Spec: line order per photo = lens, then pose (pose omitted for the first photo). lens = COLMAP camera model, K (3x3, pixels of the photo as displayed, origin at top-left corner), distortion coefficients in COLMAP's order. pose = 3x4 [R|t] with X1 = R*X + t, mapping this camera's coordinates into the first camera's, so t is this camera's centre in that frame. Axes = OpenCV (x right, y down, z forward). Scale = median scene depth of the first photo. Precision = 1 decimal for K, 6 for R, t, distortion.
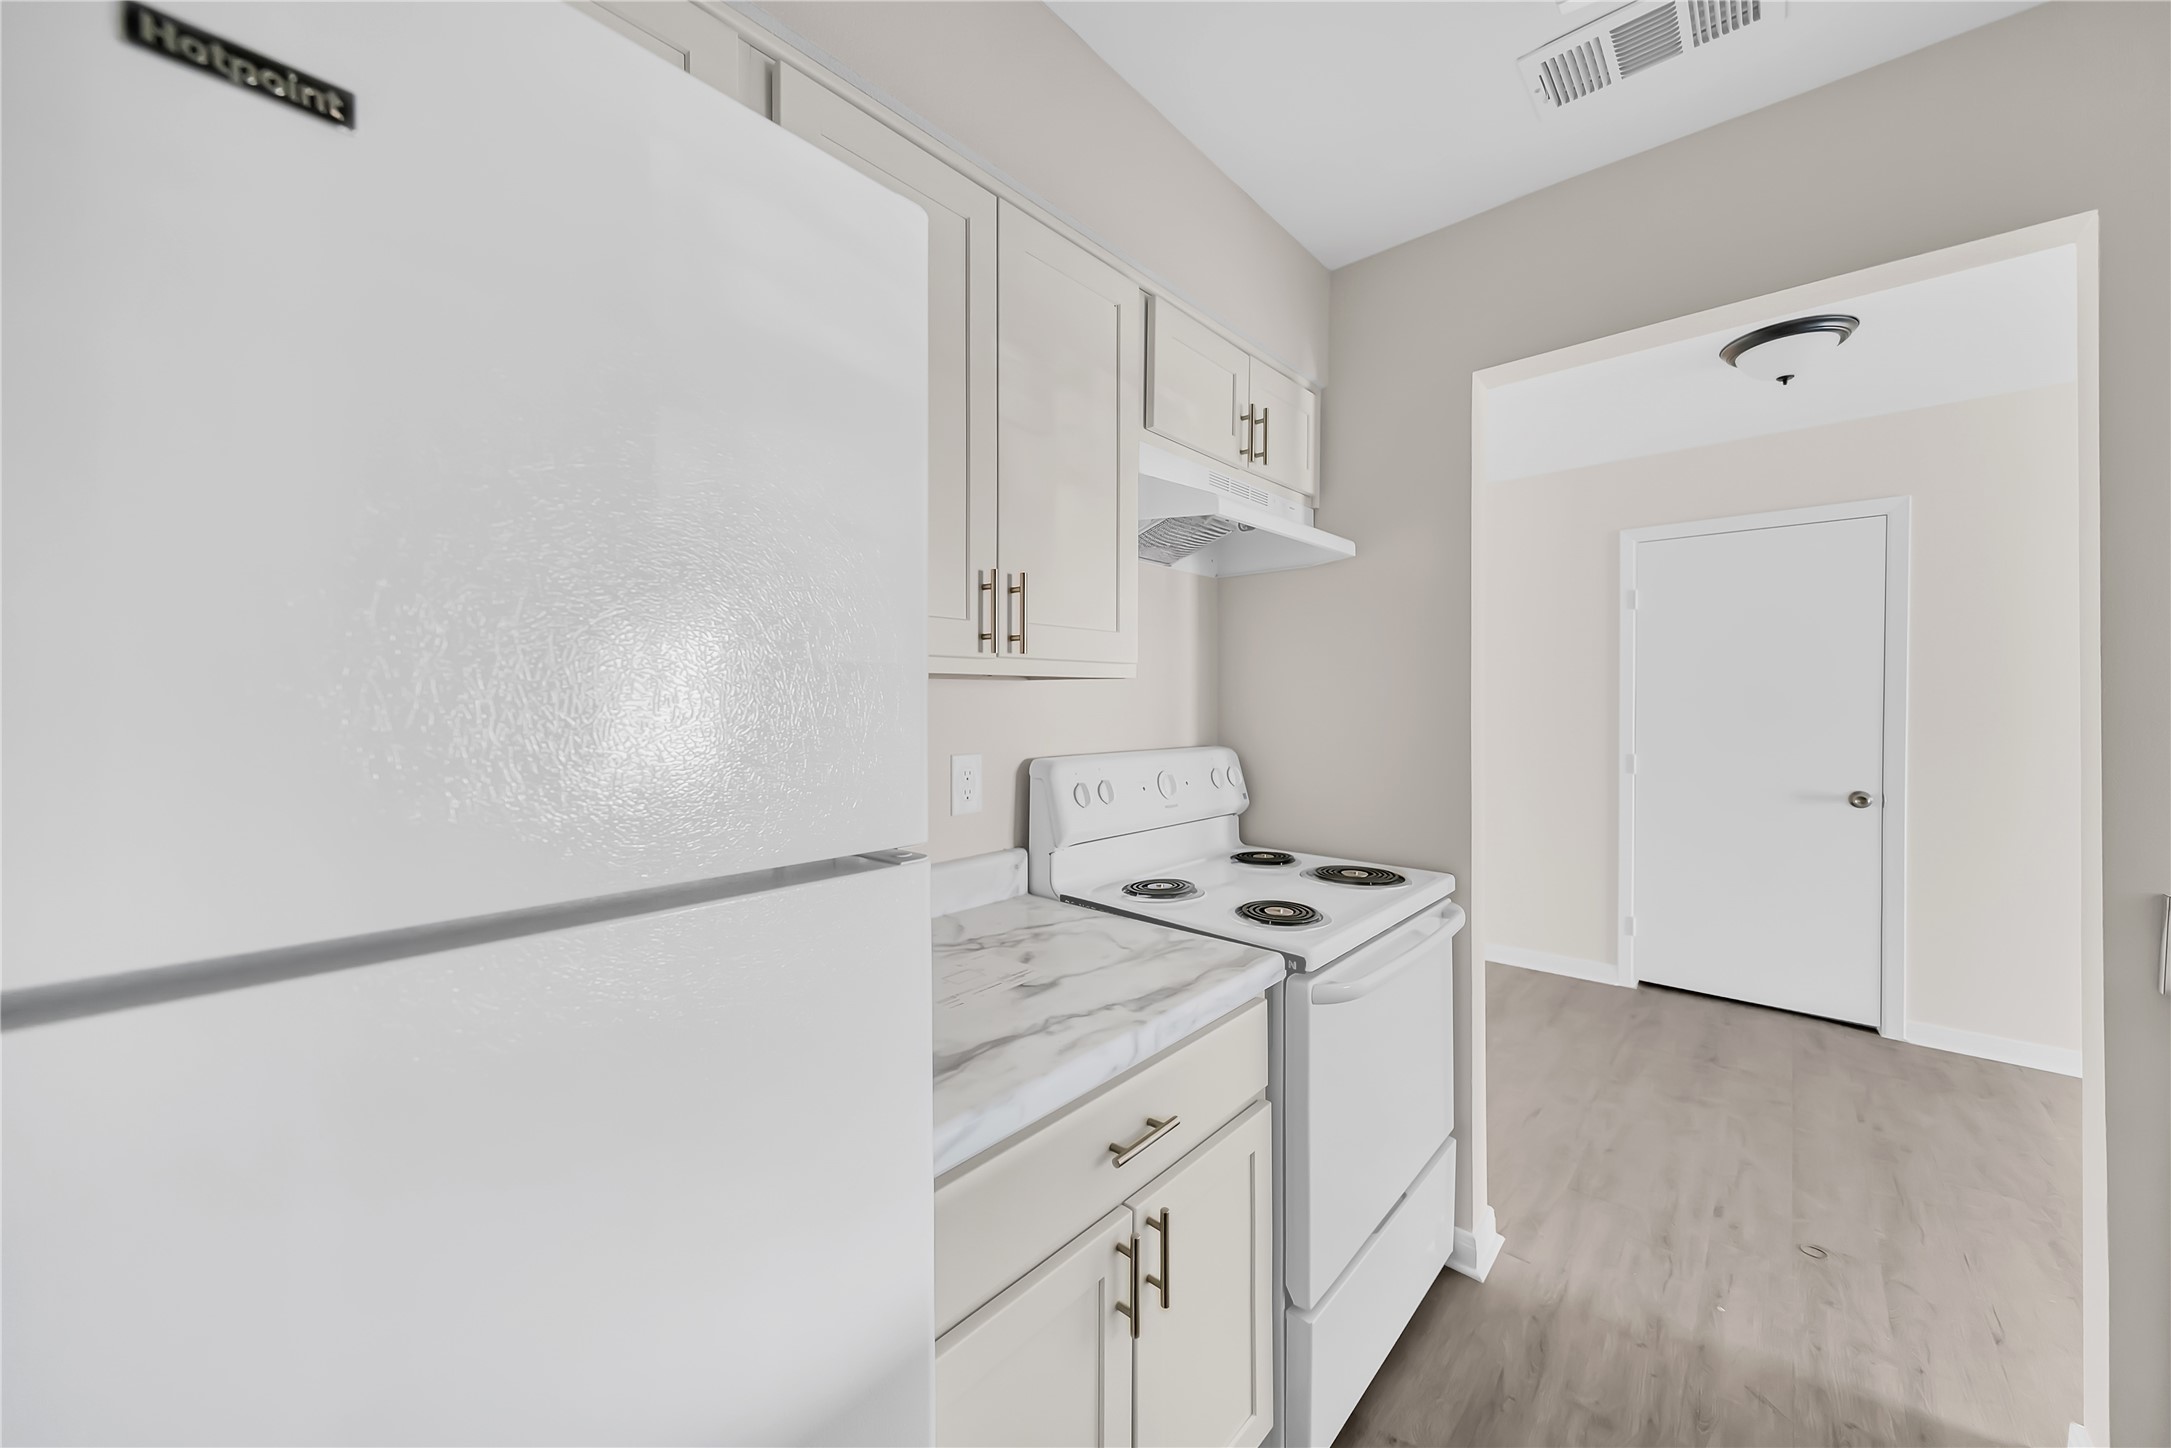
lens RADIAL K [[774.4, 0, 1086.6], [0, 774.4, 696.5], [0, 0, 1]] dist [-0.000932, -0.000060]
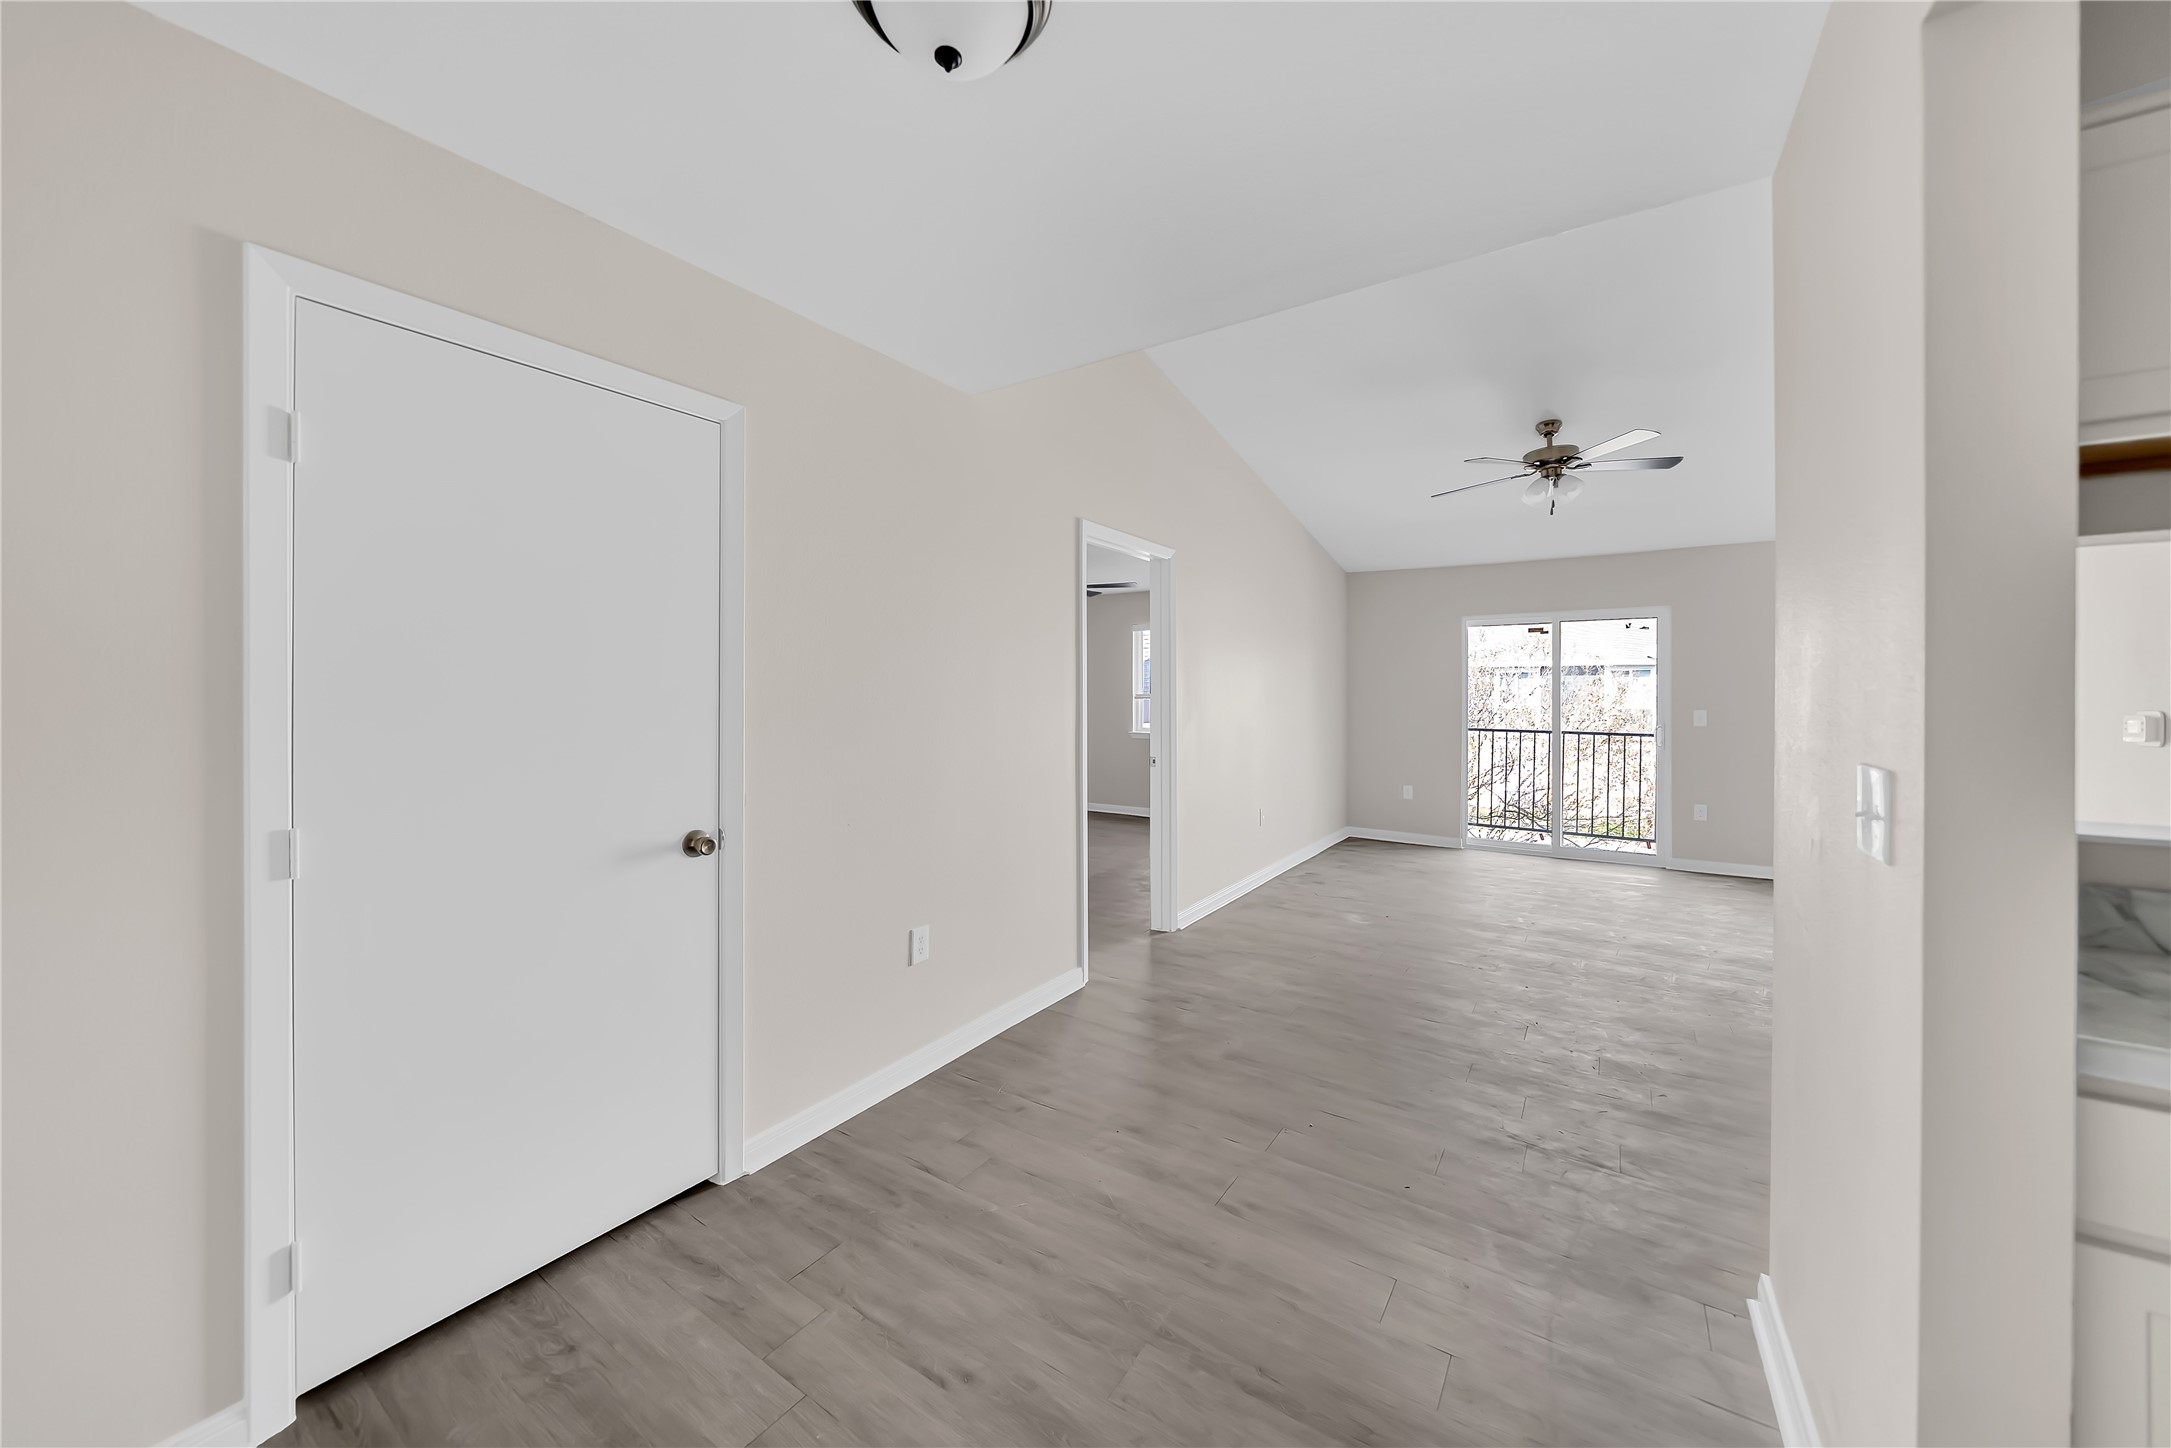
lens RADIAL K [[774.4, 0, 1086.6], [0, 774.4, 696.5], [0, 0, 1]] dist [-0.000932, -0.000060]
pose [[-0.150647, -0.002522, 0.988584, 0.309174], [-0.005291, 0.999984, 0.001745, 0.005488], [-0.988573, -0.004968, -0.150658, 0.790742]]
